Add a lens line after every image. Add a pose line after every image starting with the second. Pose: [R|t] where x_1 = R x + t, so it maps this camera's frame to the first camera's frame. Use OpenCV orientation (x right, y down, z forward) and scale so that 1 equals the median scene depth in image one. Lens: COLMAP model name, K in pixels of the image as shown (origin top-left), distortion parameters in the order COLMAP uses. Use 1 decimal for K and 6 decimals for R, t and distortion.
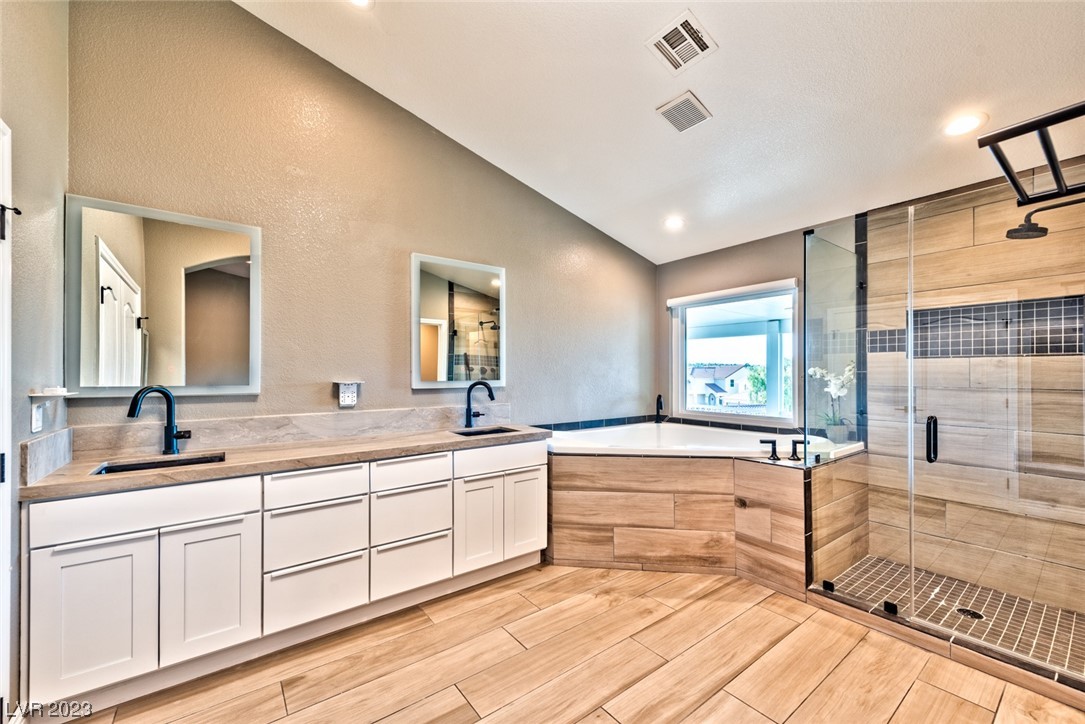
lens RADIAL K [[430.0, 0, 551.7], [0, 430.0, 367.4], [0, 0, 1]] dist [0.006603, -0.001935]
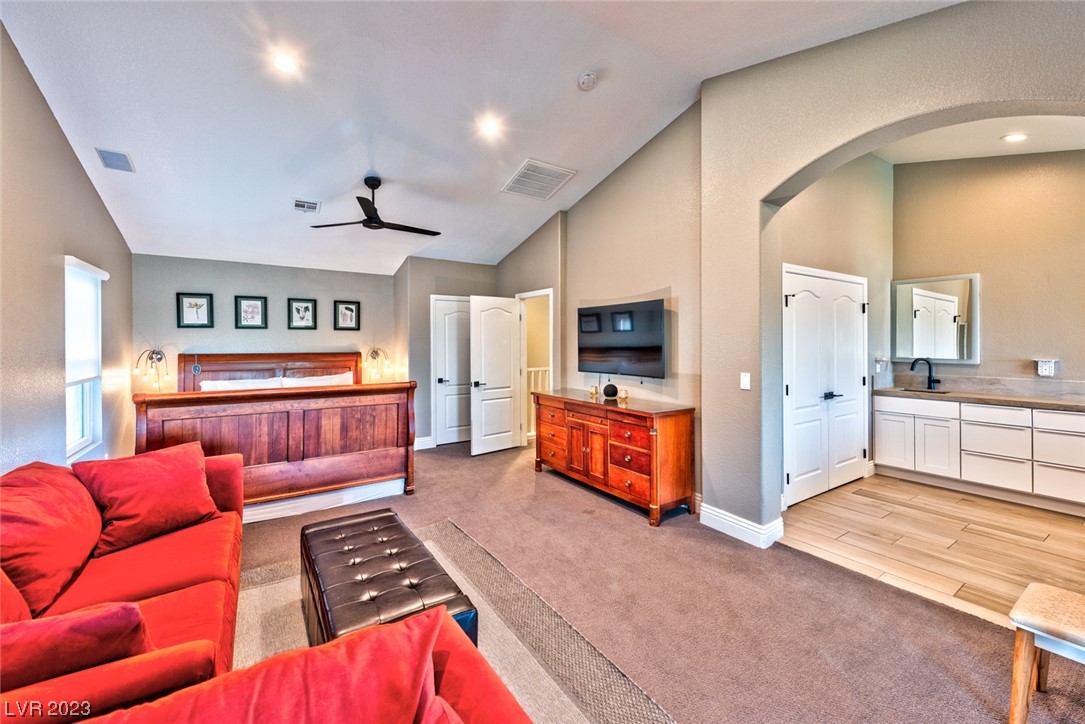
lens RADIAL K [[430.0, 0, 551.9], [0, 430.0, 344.8], [0, 0, 1]] dist [0.006603, -0.001935]
pose [[-0.046354, 0.008298, -0.998891, 1.189117], [0.012879, 0.999887, 0.007709, -0.055769], [0.998842, -0.012507, -0.046456, -0.689181]]
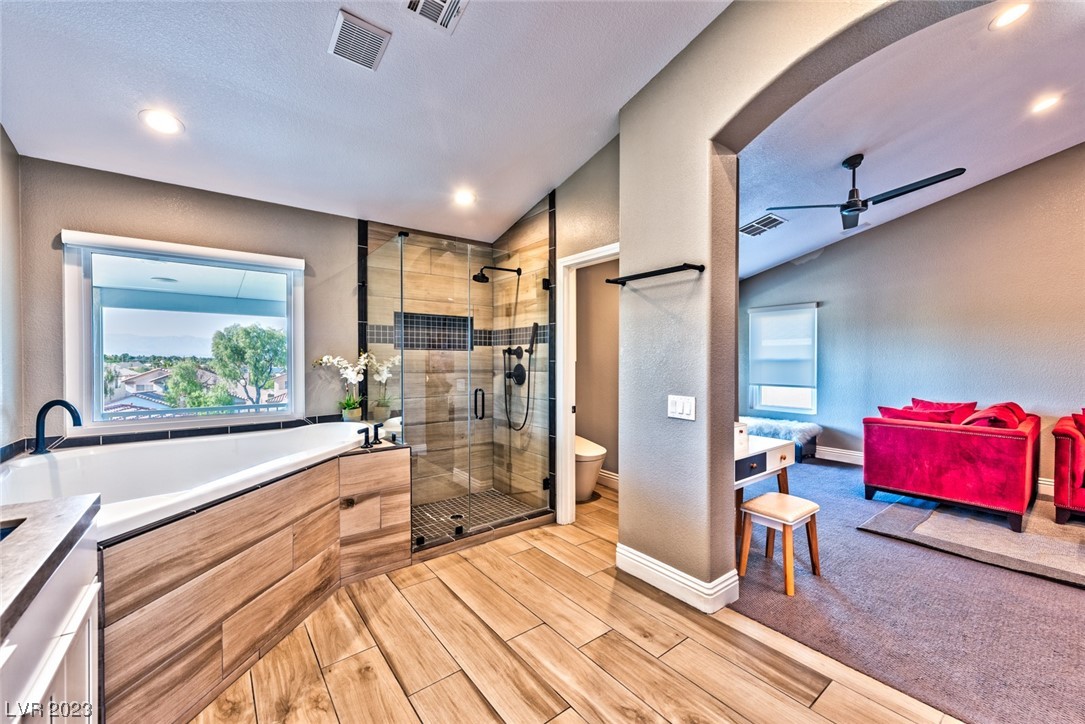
lens RADIAL K [[430.0, 0, 538.8], [0, 430.0, 362.5], [0, 0, 1]] dist [0.006603, -0.001935]
pose [[-0.010231, -0.003159, 0.999943, -0.520387], [-0.013531, 0.999904, 0.003021, 0.010231], [-0.999856, -0.013499, -0.010273, 0.669910]]
